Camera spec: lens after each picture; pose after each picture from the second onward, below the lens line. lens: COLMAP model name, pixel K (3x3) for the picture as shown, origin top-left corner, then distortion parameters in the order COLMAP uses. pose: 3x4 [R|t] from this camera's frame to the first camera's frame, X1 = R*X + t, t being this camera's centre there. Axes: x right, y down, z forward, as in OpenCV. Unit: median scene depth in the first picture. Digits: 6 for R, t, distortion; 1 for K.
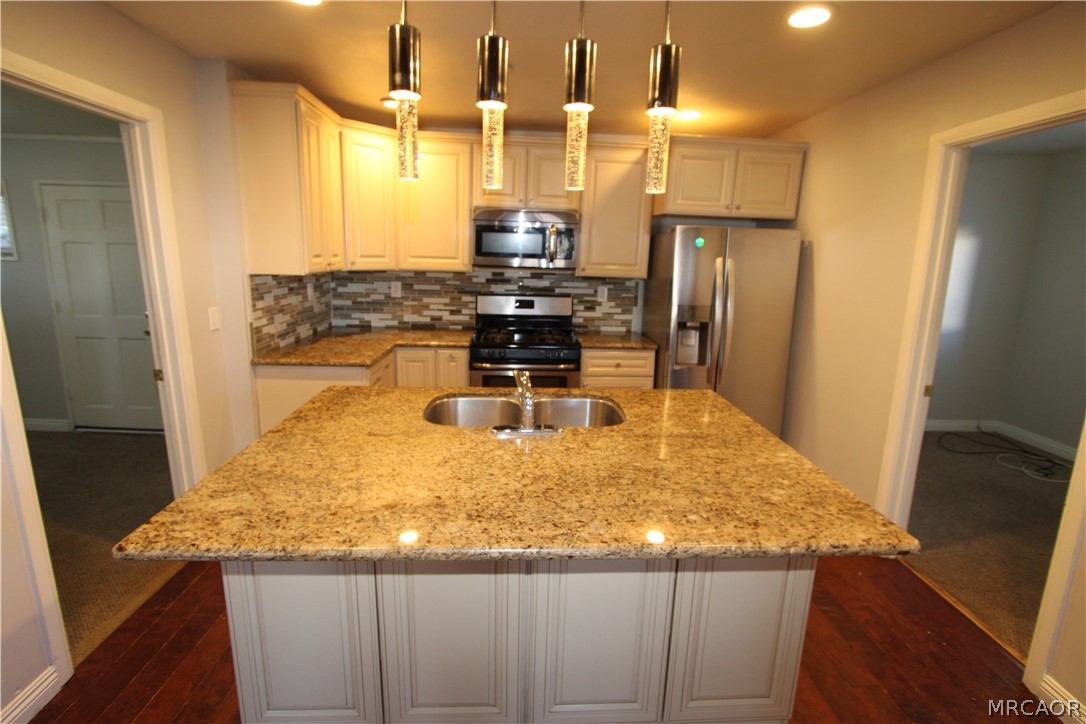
lens RADIAL K [[495.6, 0, 540.0], [0, 495.6, 347.6], [0, 0, 1]] dist [-0.017674, 0.004322]
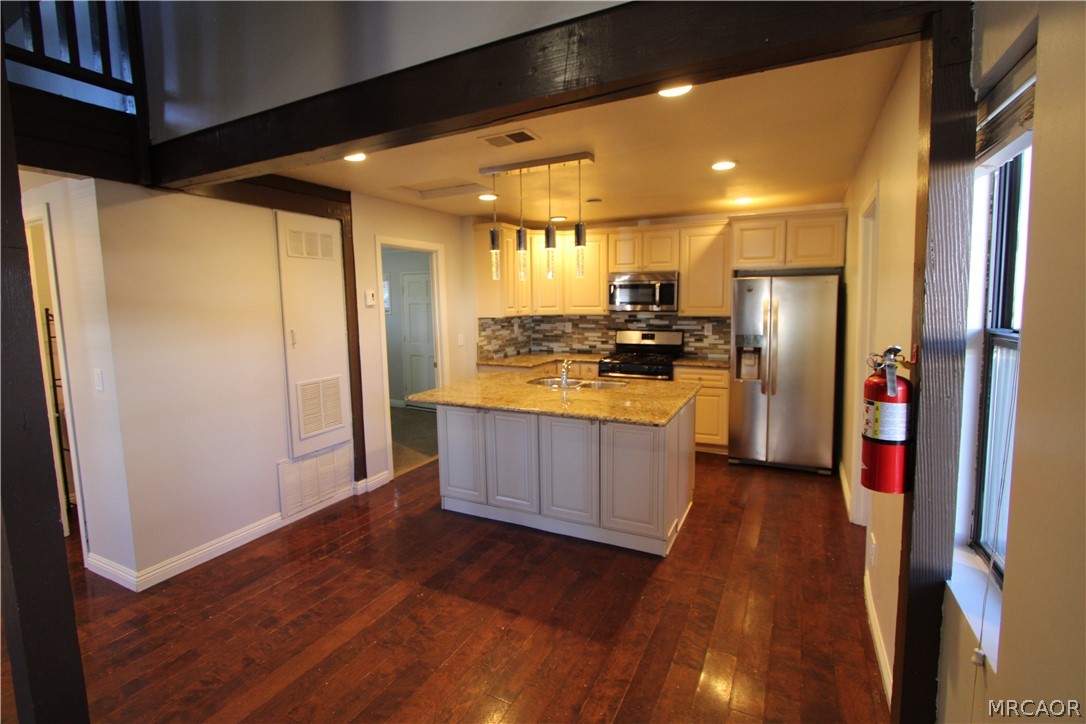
lens RADIAL K [[495.6, 0, 540.0], [0, 495.6, 347.6], [0, 0, 1]] dist [-0.017674, 0.004322]
pose [[0.860844, 0.009207, -0.508786, 0.427264], [-0.058925, 0.994914, -0.081696, 0.078405], [0.505446, 0.100308, 0.857008, -0.376574]]
